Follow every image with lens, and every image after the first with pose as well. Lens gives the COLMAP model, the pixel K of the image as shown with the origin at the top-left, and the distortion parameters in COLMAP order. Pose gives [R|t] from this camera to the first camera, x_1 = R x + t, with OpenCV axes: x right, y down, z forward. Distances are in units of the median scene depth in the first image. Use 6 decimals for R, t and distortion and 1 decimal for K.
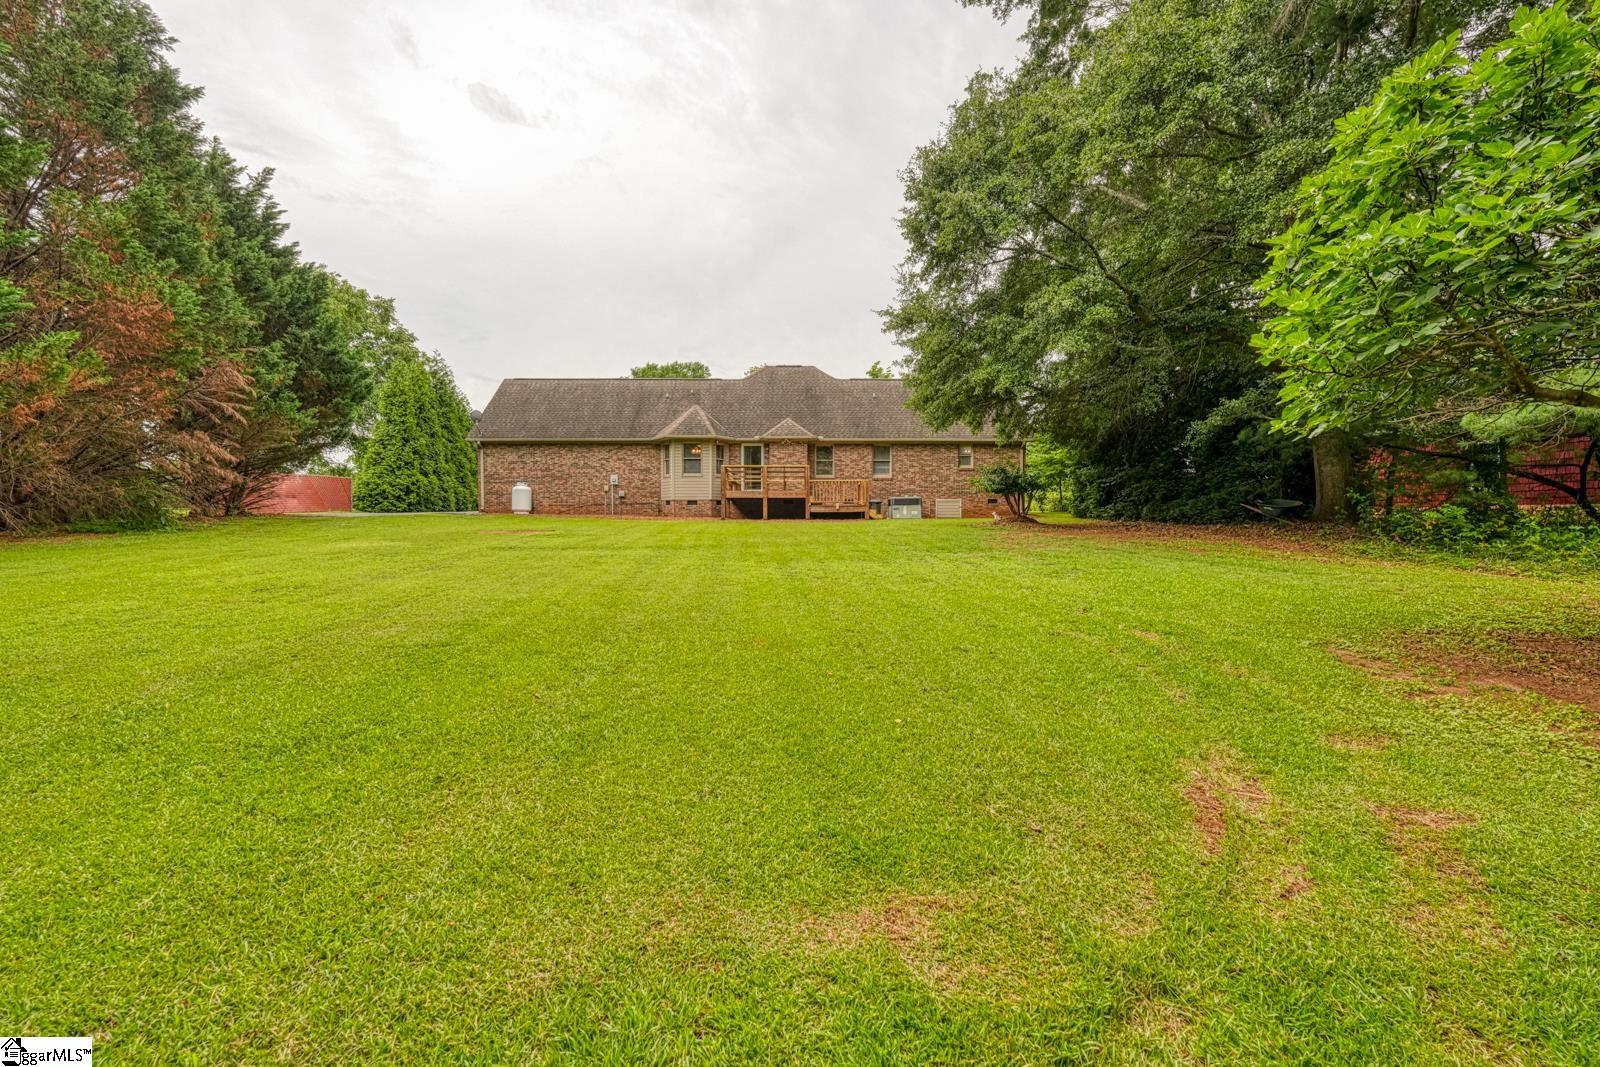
lens RADIAL K [[710.7, 0, 799.4], [0, 710.7, 532.5], [0, 0, 1]] dist [-0.002012, 0.003752]
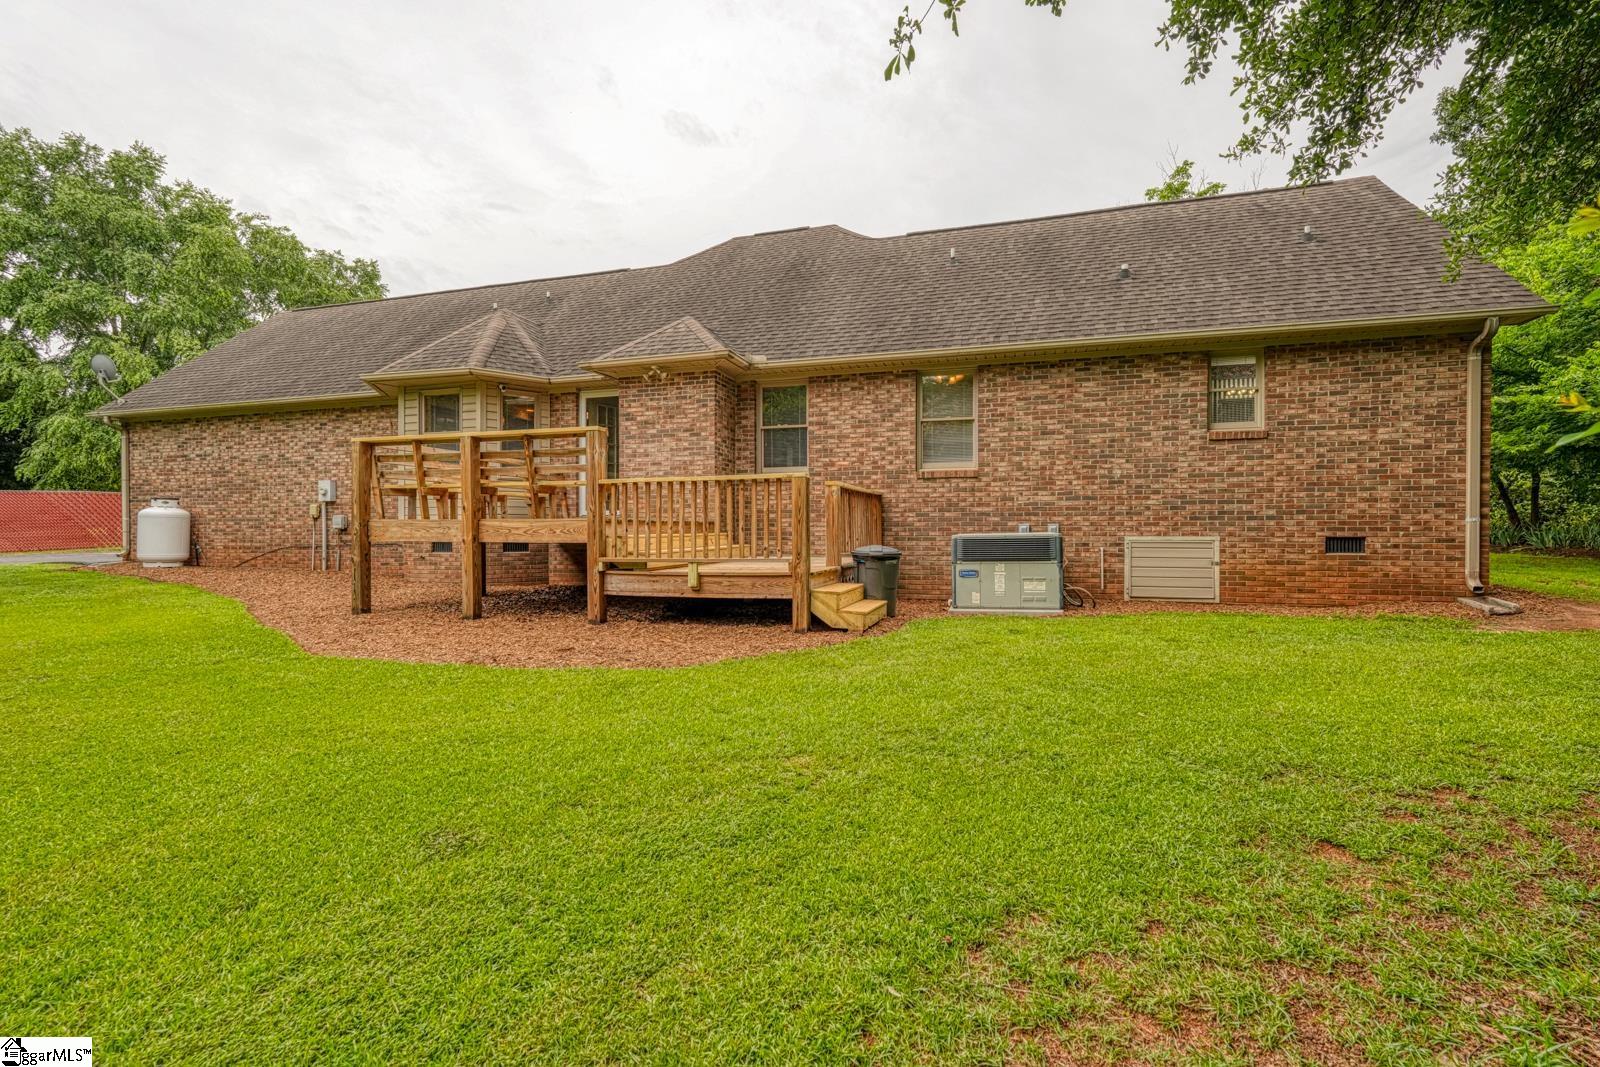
lens RADIAL K [[710.7, 0, 799.2], [0, 710.7, 526.5], [0, 0, 1]] dist [-0.002012, 0.003752]
pose [[0.958015, -0.002305, -0.286709, 0.144774], [-0.004854, 0.999694, -0.024256, -0.043029], [0.286678, 0.024629, 0.957710, 0.665656]]
